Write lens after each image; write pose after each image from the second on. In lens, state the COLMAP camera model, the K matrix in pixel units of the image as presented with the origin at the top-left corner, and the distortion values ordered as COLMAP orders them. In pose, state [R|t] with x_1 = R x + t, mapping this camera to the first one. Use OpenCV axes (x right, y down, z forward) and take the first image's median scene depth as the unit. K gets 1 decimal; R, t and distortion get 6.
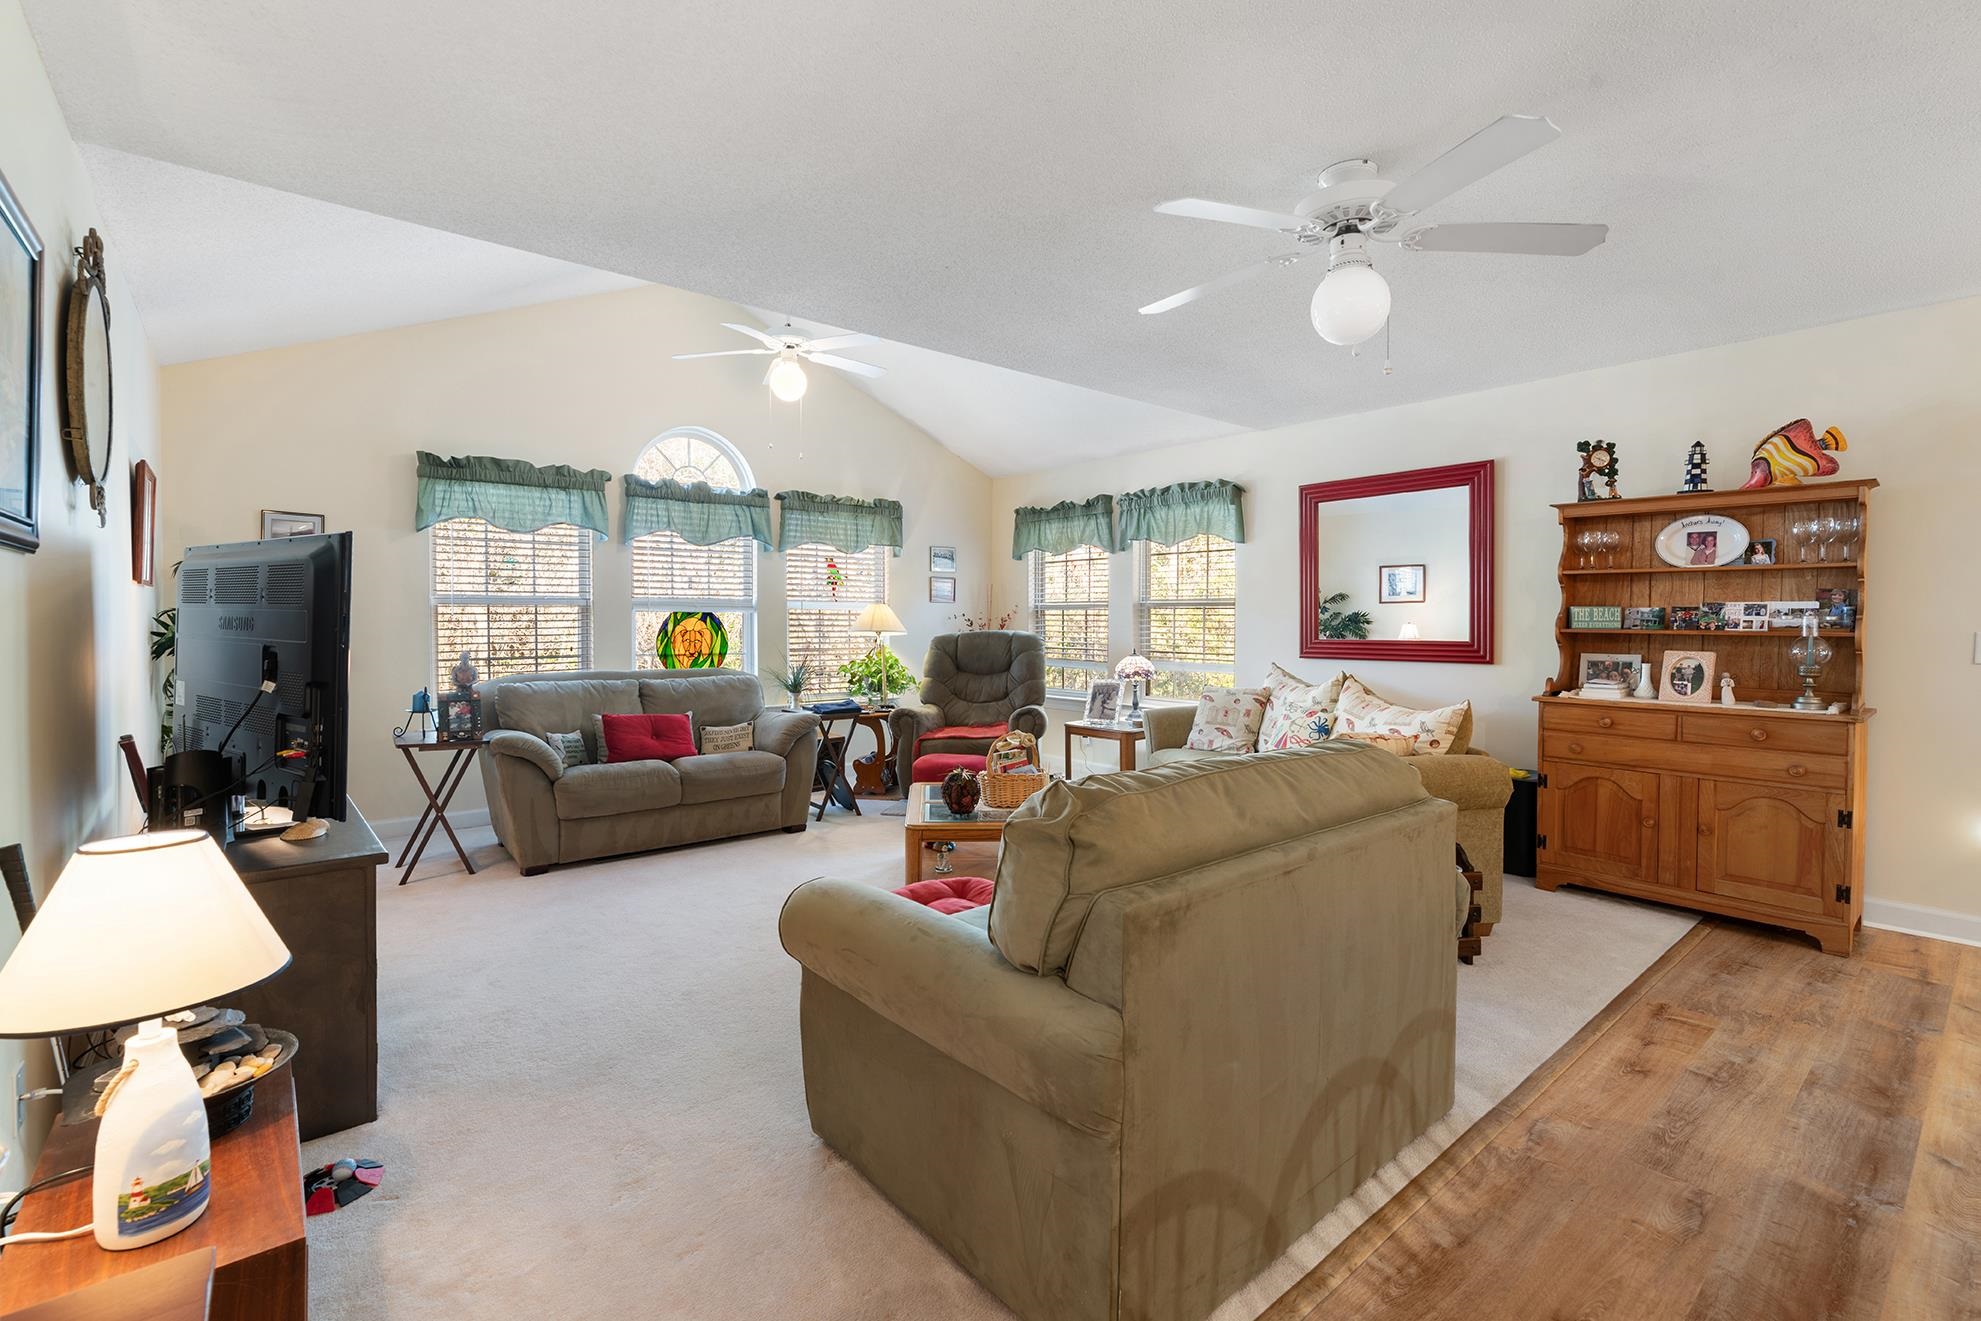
lens RADIAL K [[891.2, 0, 994.5], [0, 891.2, 625.6], [0, 0, 1]] dist [-0.001119, -0.000236]
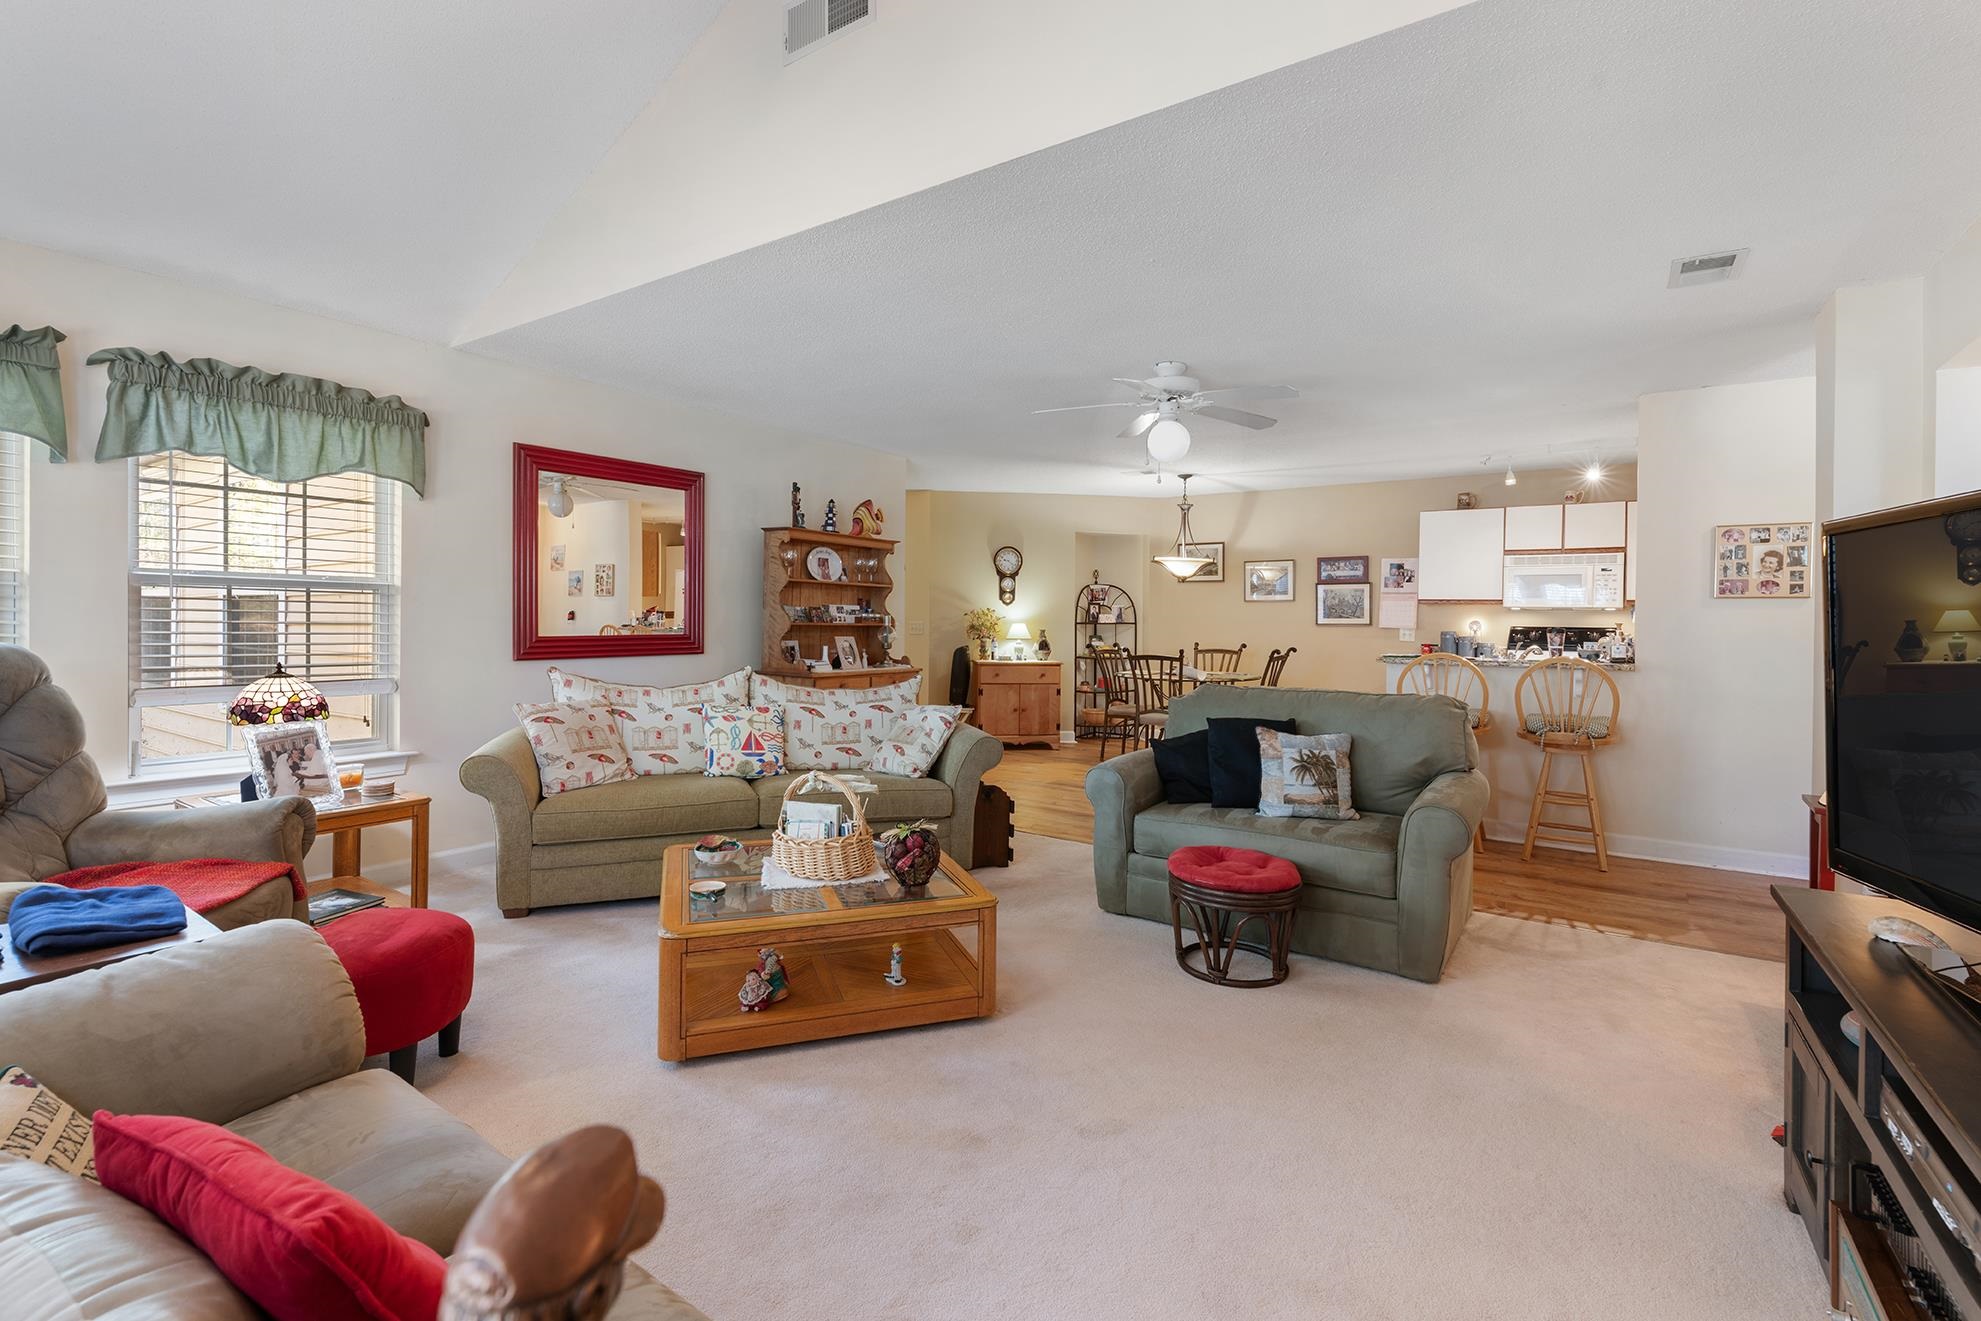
lens RADIAL K [[891.2, 0, 994.5], [0, 891.2, 625.6], [0, 0, 1]] dist [-0.001119, -0.000236]
pose [[-0.258632, -0.017460, 0.965818, -0.615408], [-0.011099, 0.999824, 0.015103, -0.013192], [-0.965912, -0.006814, -0.258780, 0.916334]]
